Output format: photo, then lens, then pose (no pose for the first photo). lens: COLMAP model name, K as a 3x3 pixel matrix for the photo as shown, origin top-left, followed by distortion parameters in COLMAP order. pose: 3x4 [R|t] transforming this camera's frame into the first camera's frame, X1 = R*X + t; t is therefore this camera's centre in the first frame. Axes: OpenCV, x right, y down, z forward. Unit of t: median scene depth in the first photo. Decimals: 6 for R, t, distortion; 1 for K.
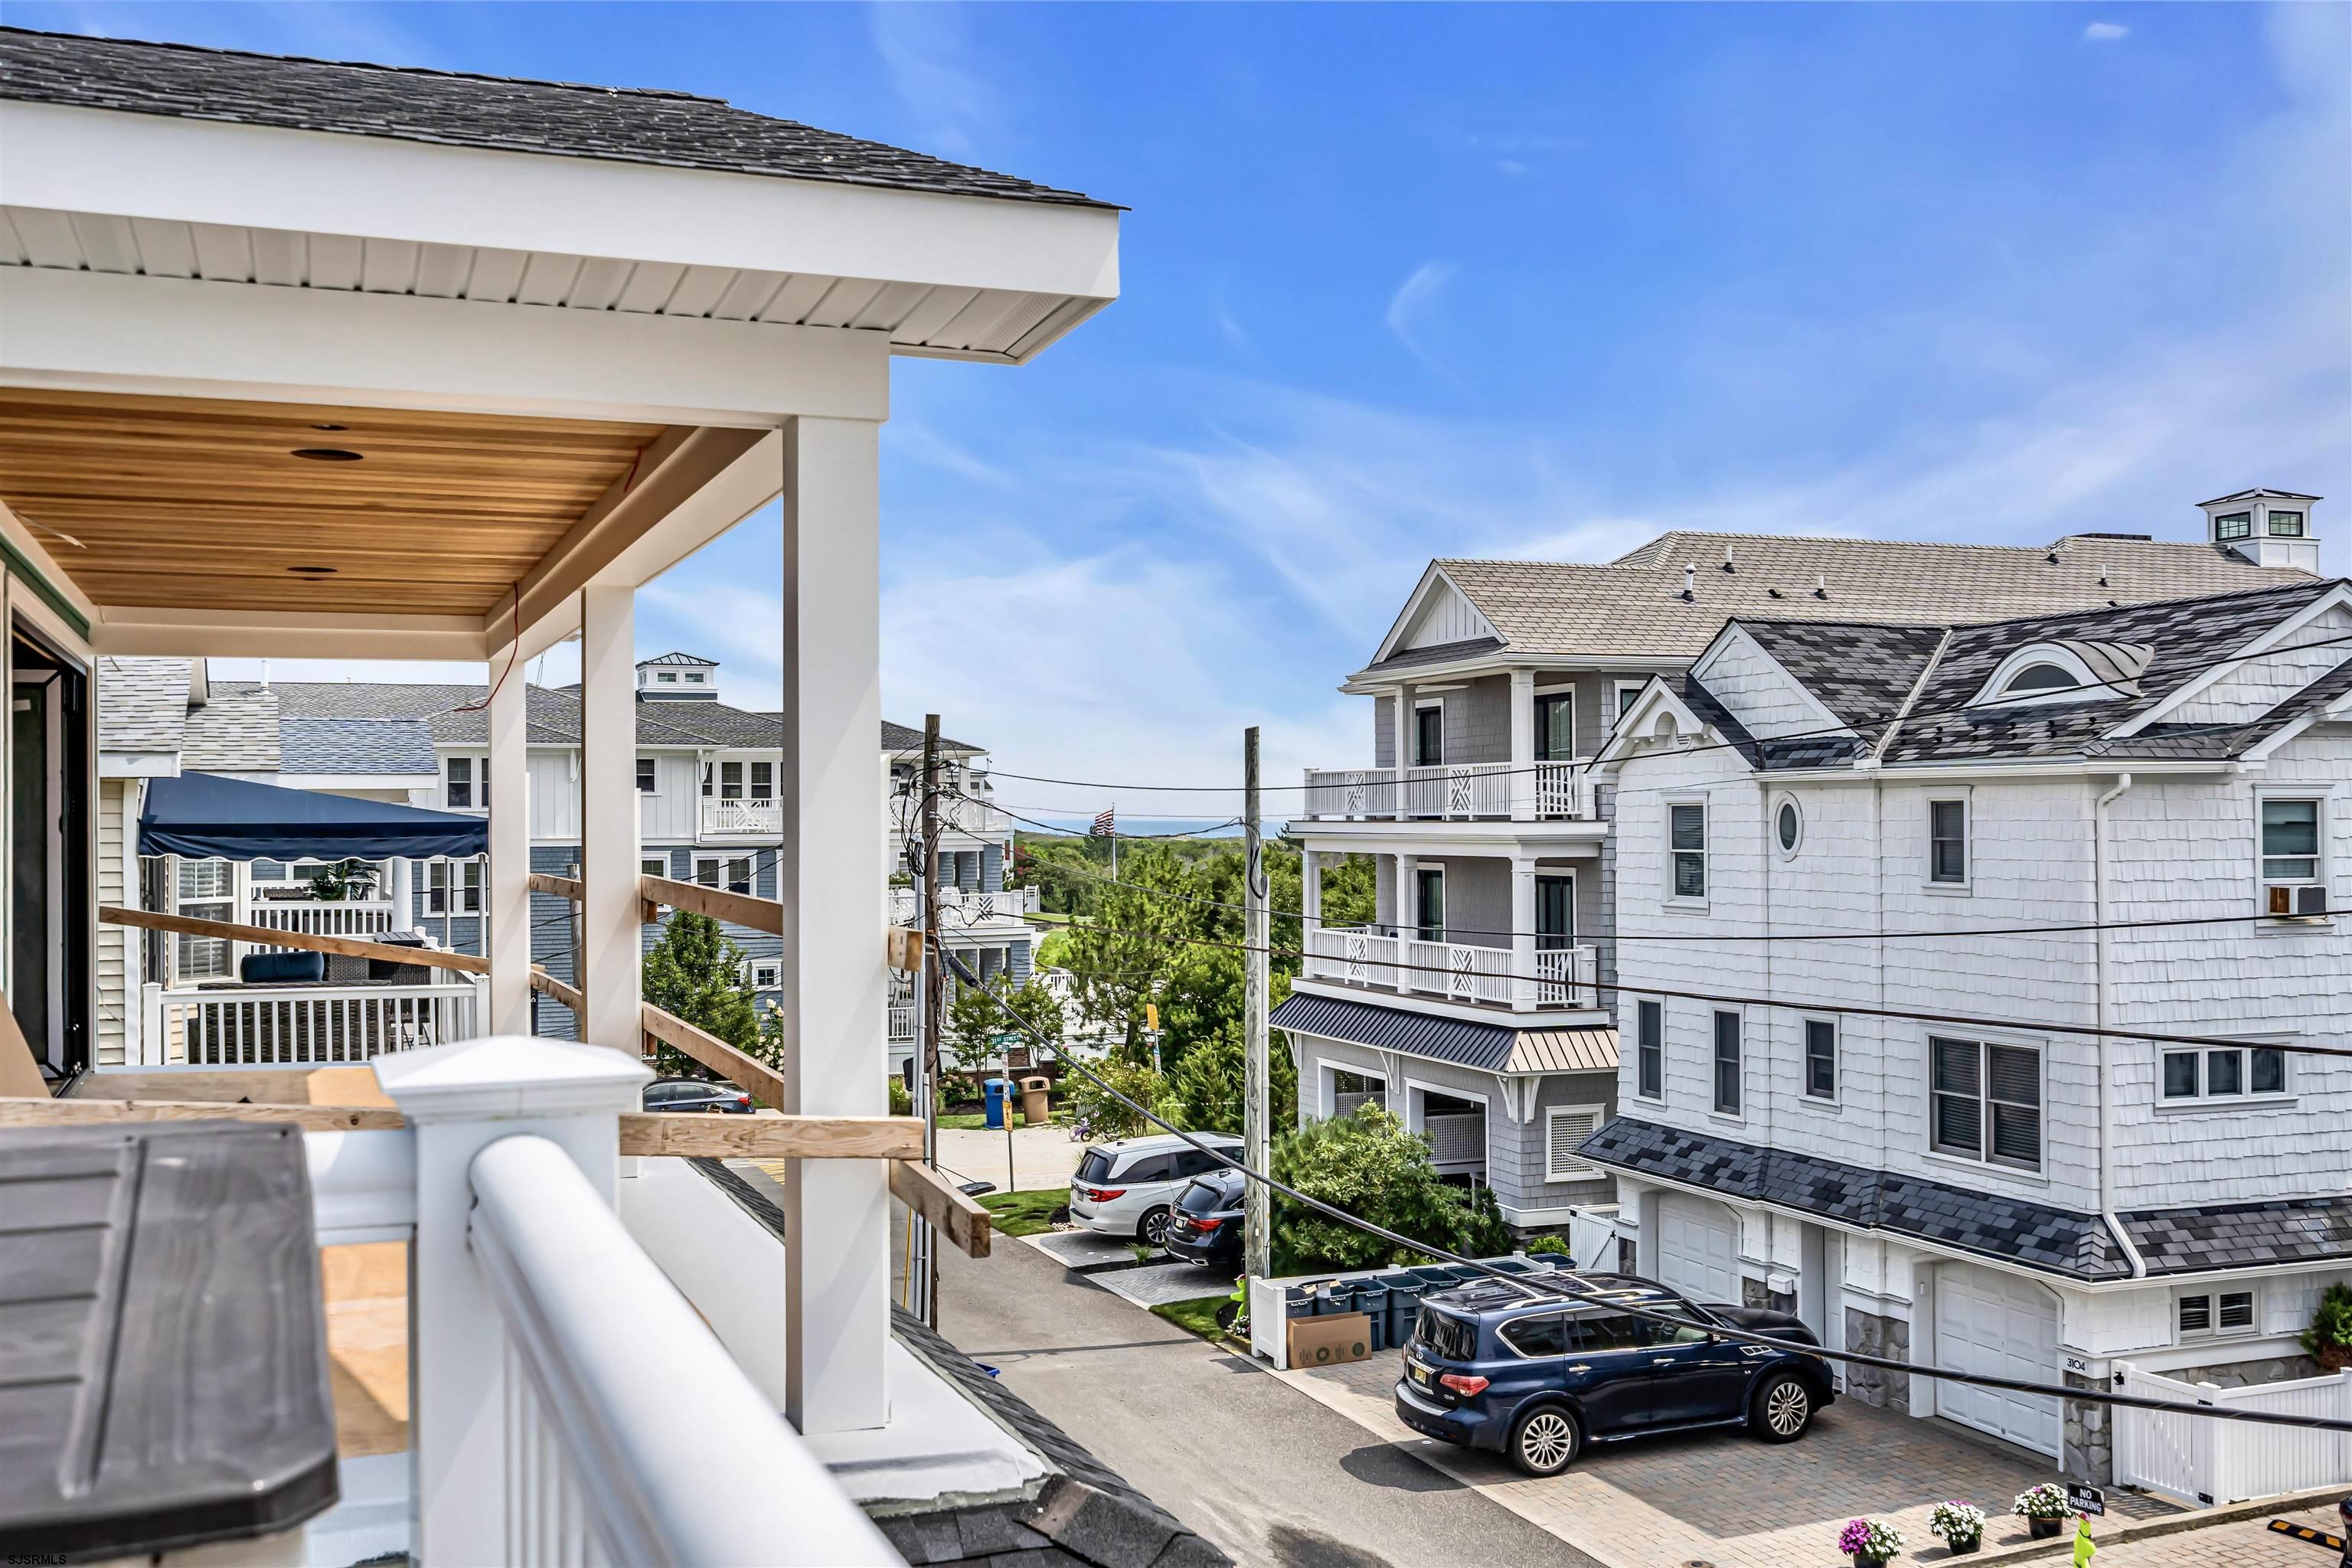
lens RADIAL K [[2300.0, 0, 1166.0], [0, 2300.0, 804.6], [0, 0, 1]] dist [0.015019, 0.000000]
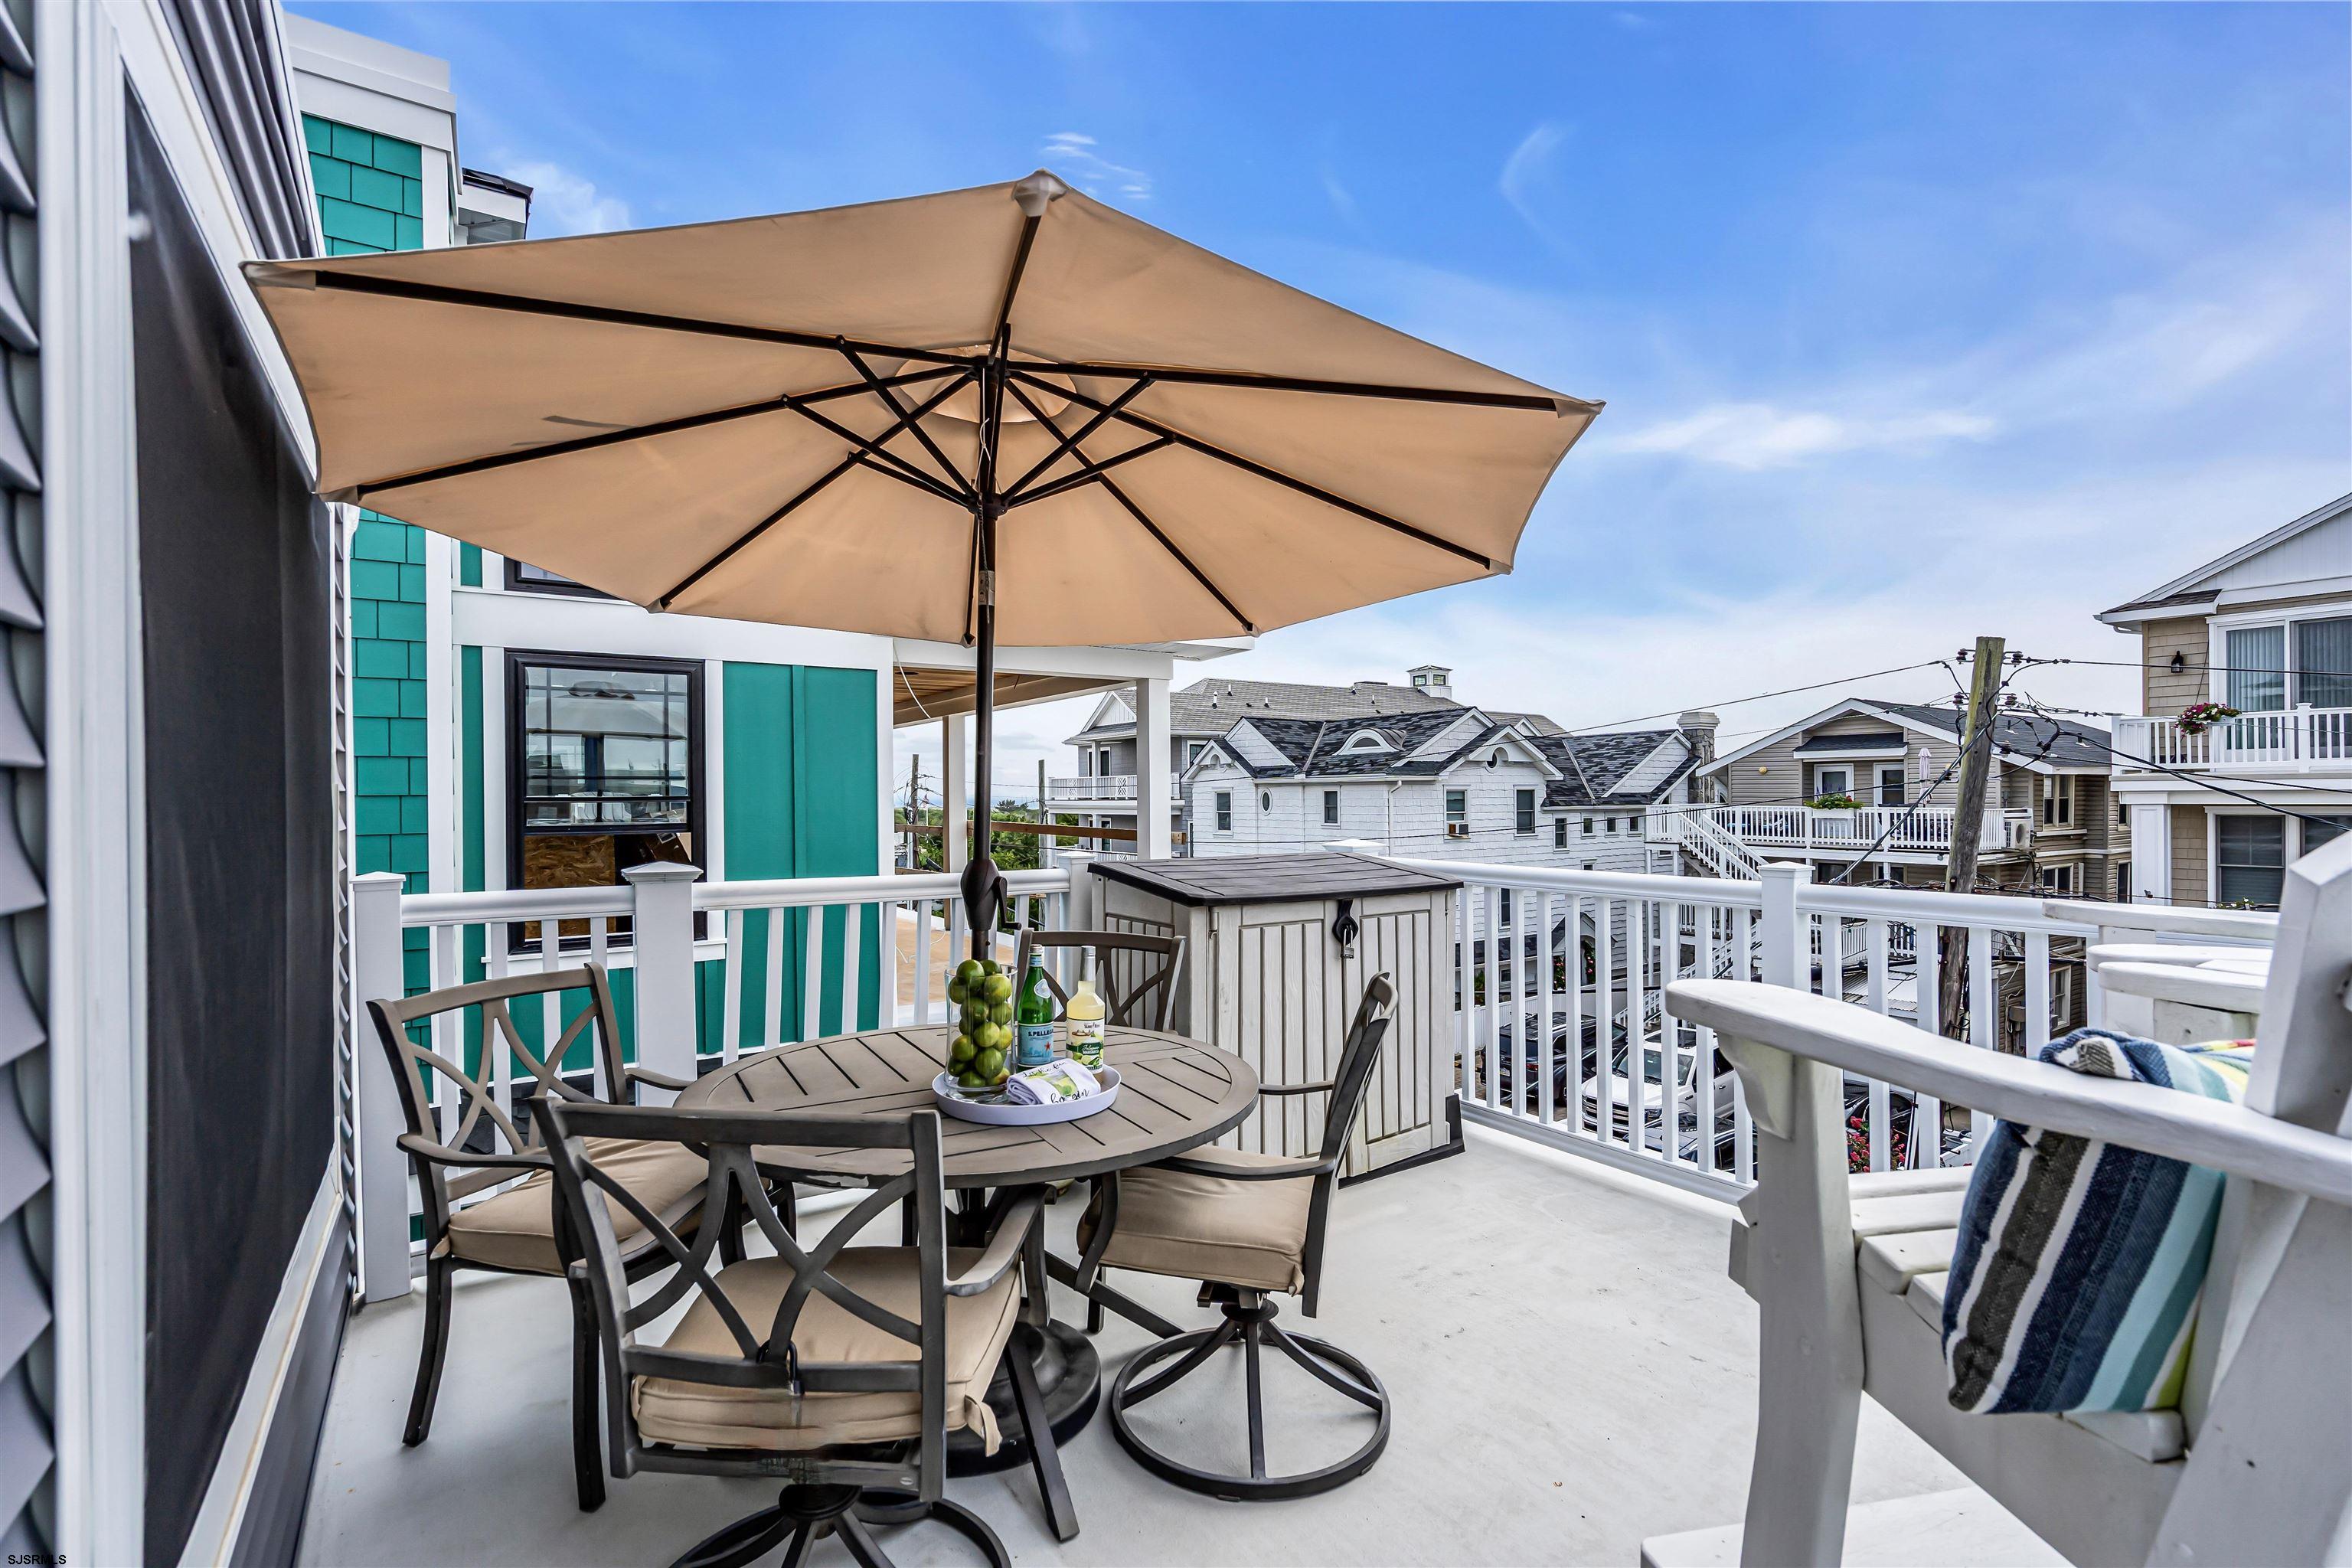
lens RADIAL K [[1059.8, 0, 1183.0], [0, 1059.8, 778.5], [0, 0, 1]] dist [-0.004737, 0.001823]
pose [[0.973563, 0.001673, 0.228413, -0.081638], [0.001302, 0.999916, -0.012876, -0.000801], [-0.228415, 0.012833, 0.973479, -0.090389]]
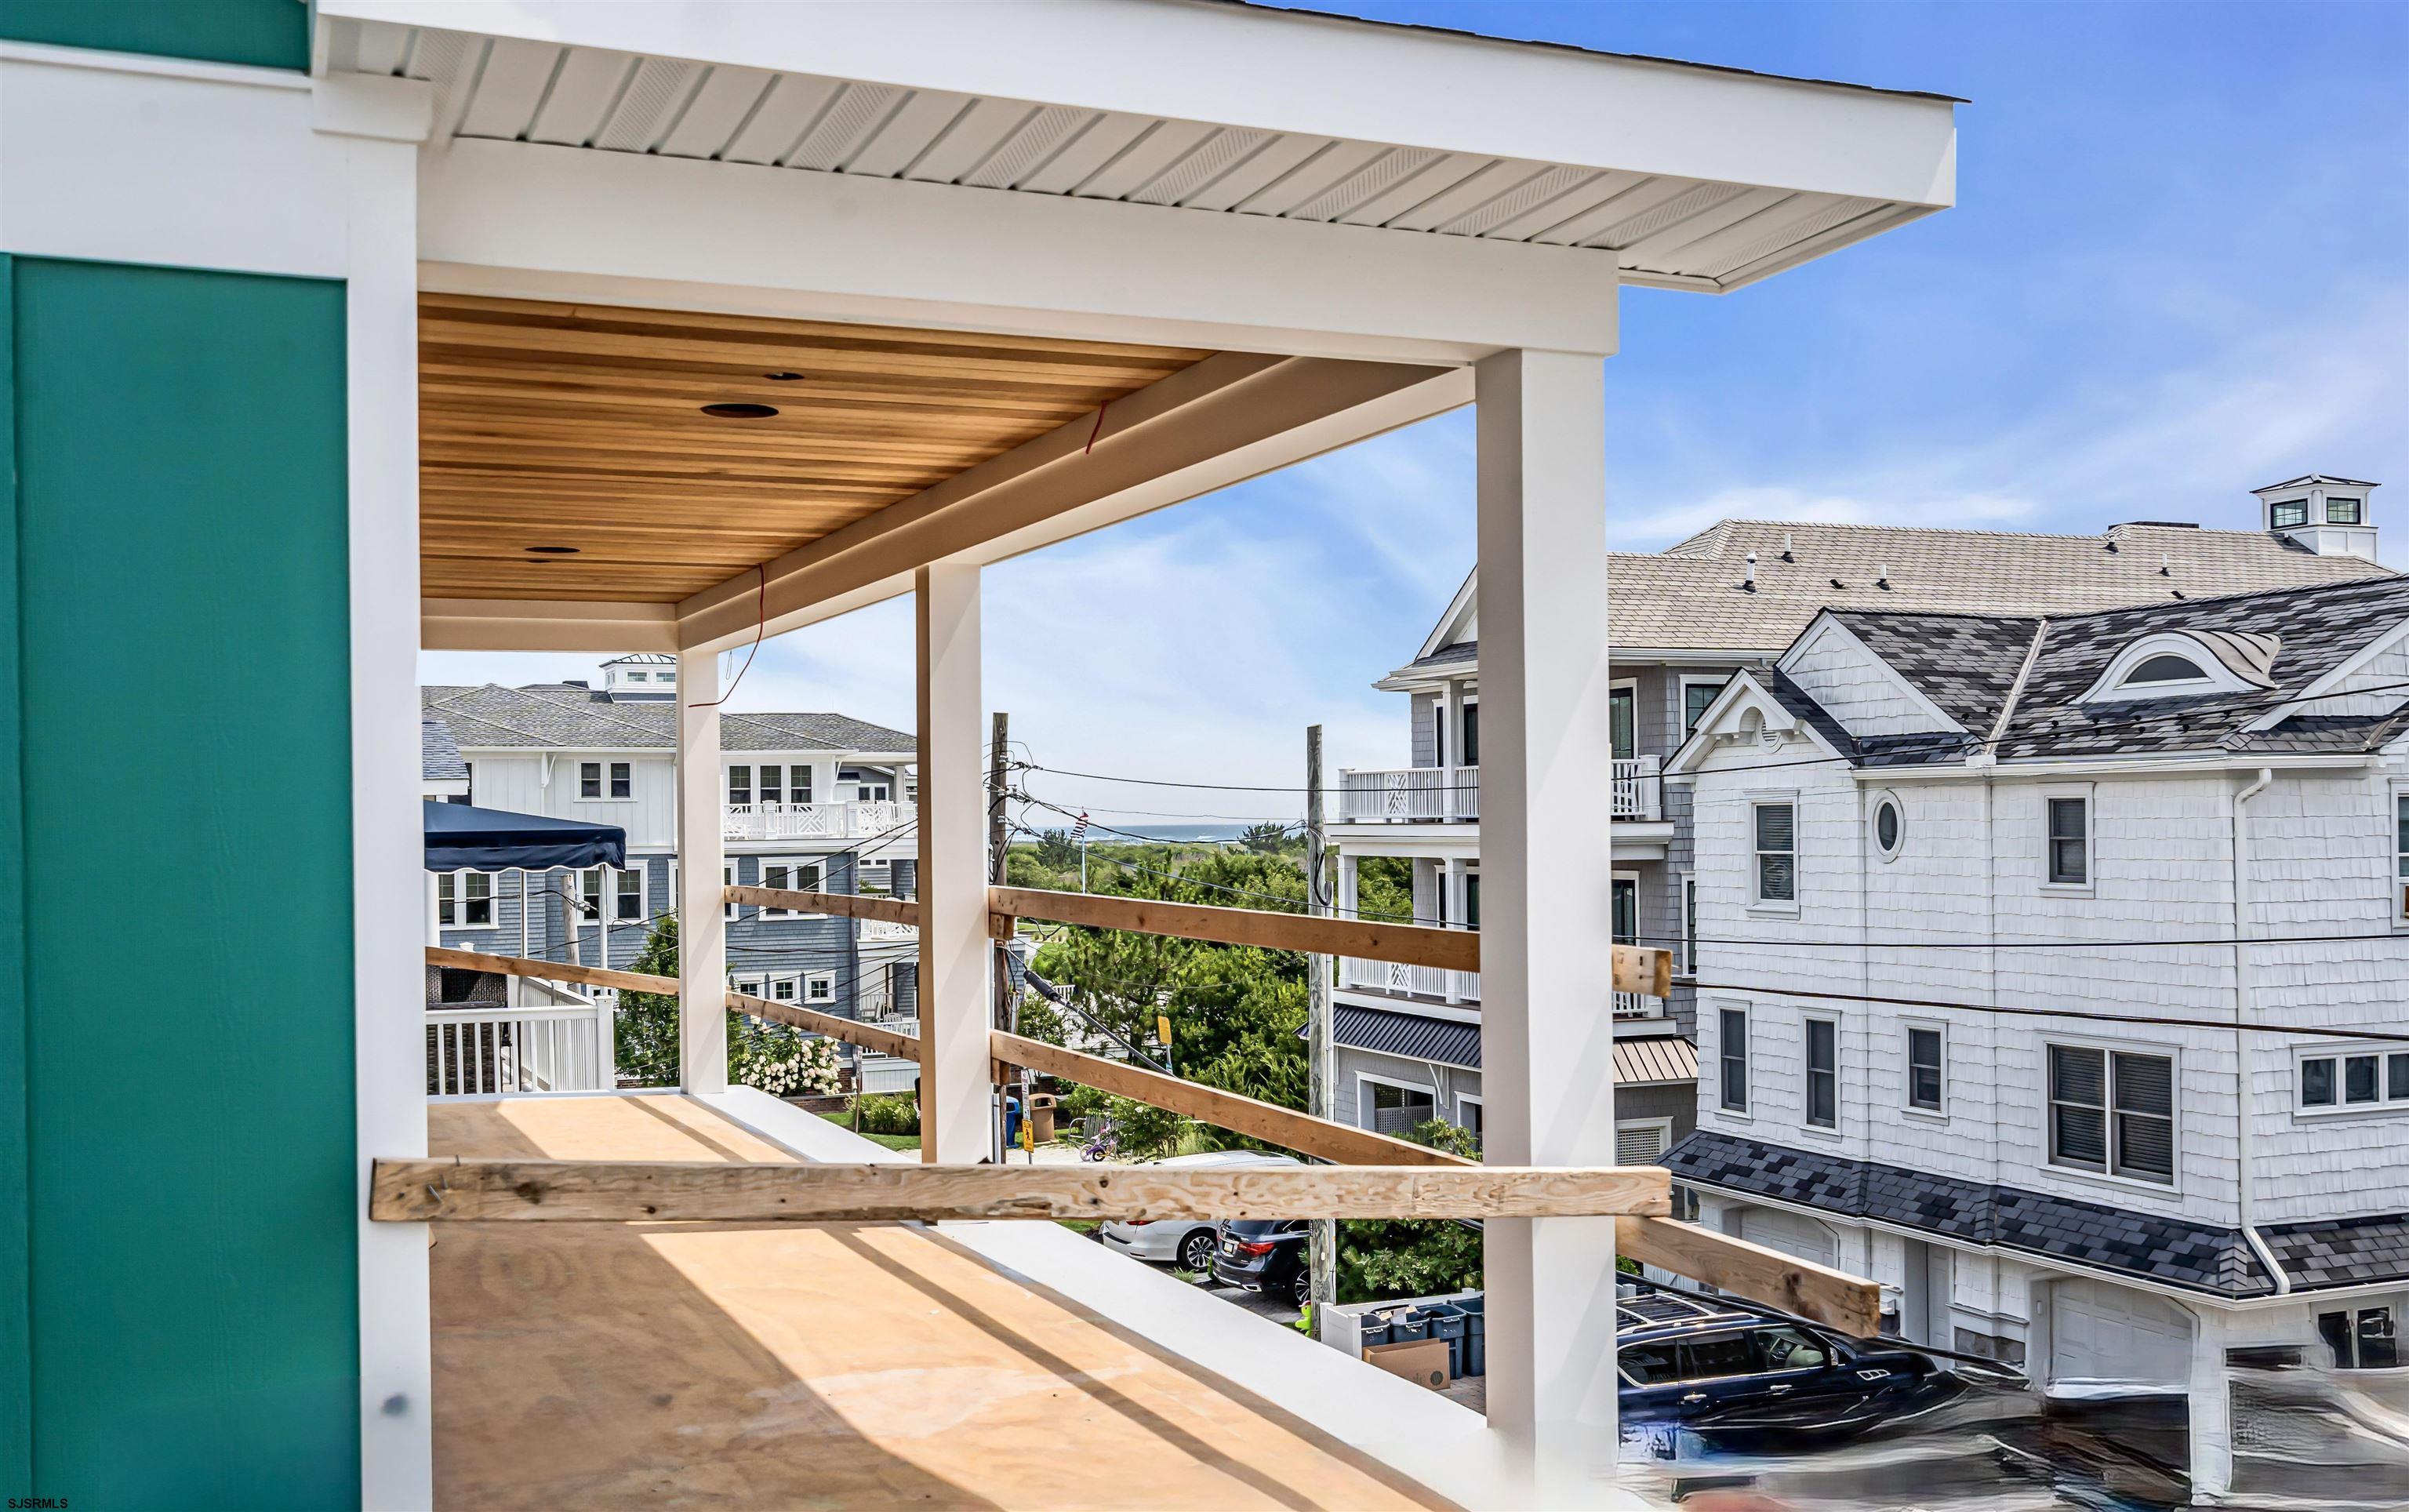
lens RADIAL K [[2386.3, 0, 1194.4], [0, 2386.3, 821.6], [0, 0, 1]] dist [0.006879, 0.000000]
pose [[0.999424, -0.005938, 0.033398, -0.054851], [0.005745, 0.999966, 0.005873, 0.000147], [-0.033432, -0.005678, 0.999425, 0.020507]]
